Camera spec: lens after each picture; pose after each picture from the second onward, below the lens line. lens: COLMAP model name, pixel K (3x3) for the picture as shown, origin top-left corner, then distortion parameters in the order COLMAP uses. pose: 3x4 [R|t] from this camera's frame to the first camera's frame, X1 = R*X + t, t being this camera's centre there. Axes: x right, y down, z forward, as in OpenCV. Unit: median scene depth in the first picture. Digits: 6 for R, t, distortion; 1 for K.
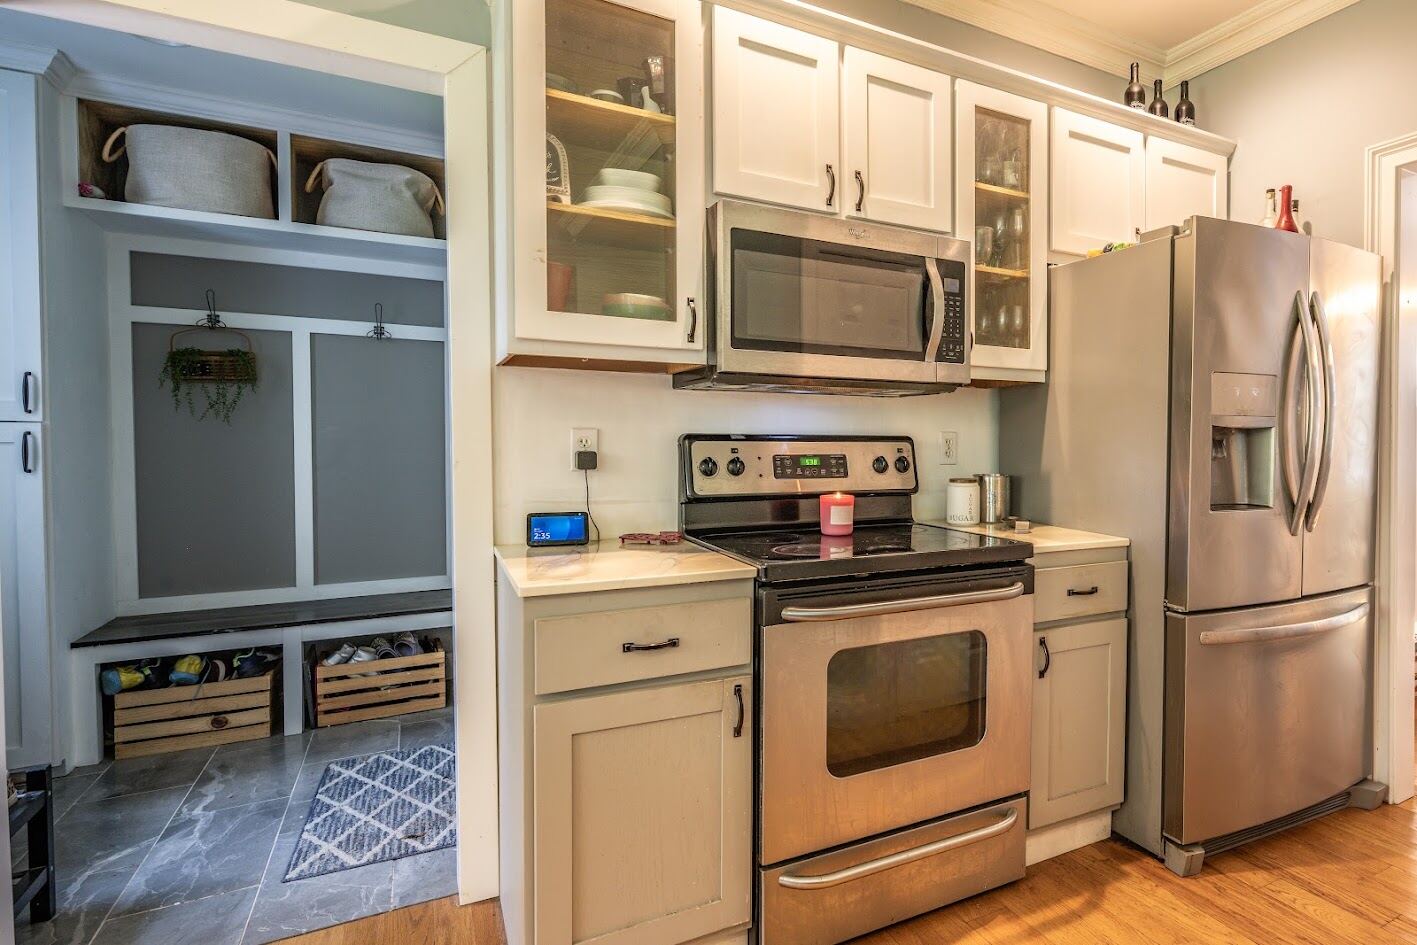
lens RADIAL K [[773.9, 0, 863.3], [0, 773.9, 452.3], [0, 0, 1]] dist [0.000911, -0.000176]
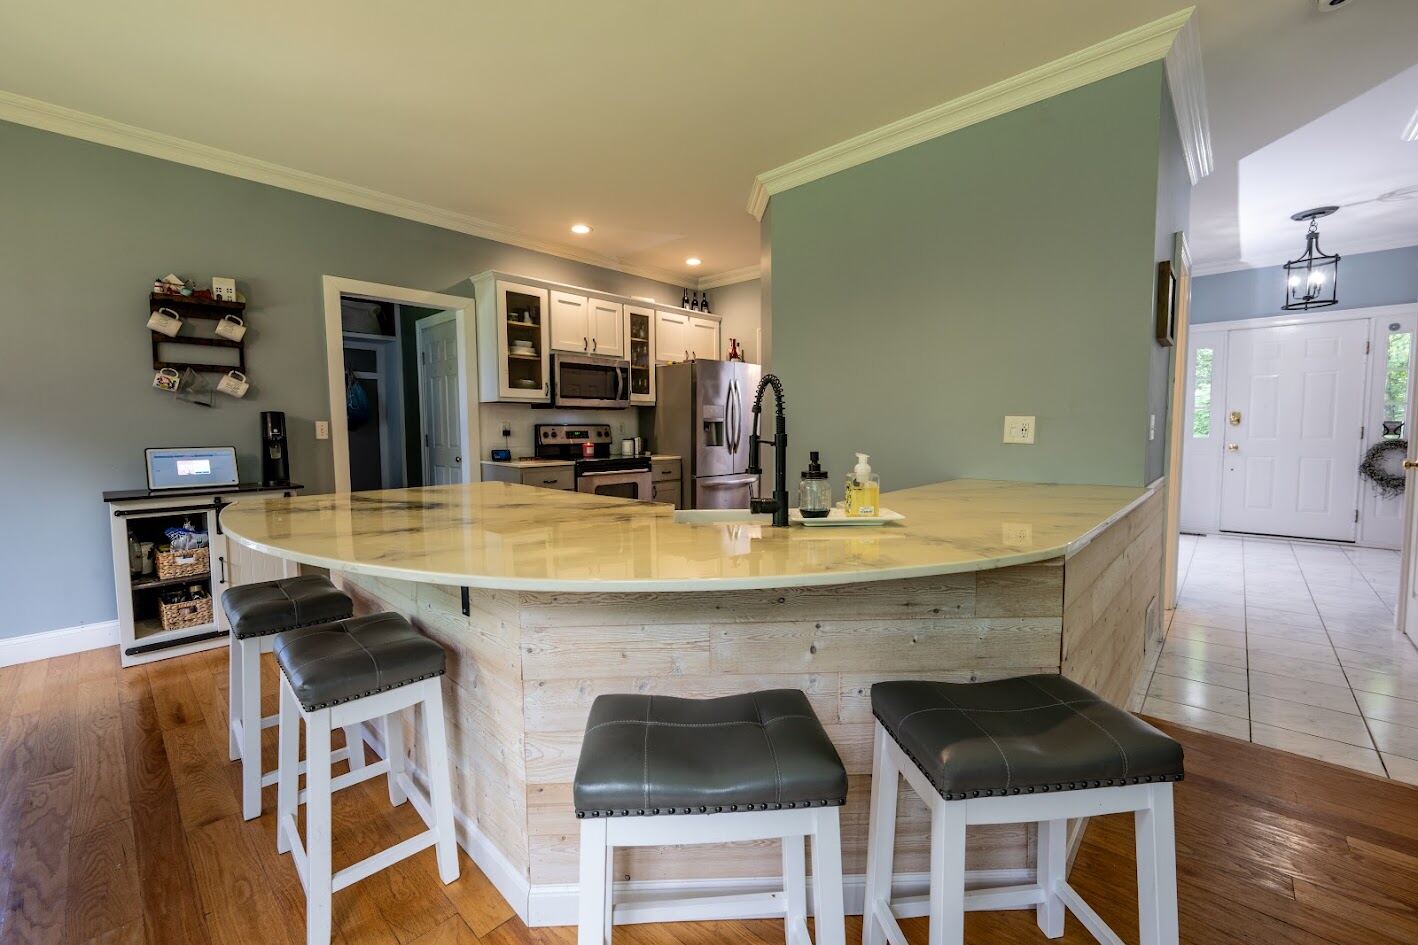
lens RADIAL K [[572.4, 0, 696.4], [0, 572.4, 464.7], [0, 0, 1]] dist [-0.000502, -0.000063]
pose [[0.960015, -0.024929, 0.278836, -0.250696], [0.009185, 0.998296, 0.057626, 0.011103], [-0.279797, -0.052760, 0.958608, -1.267407]]
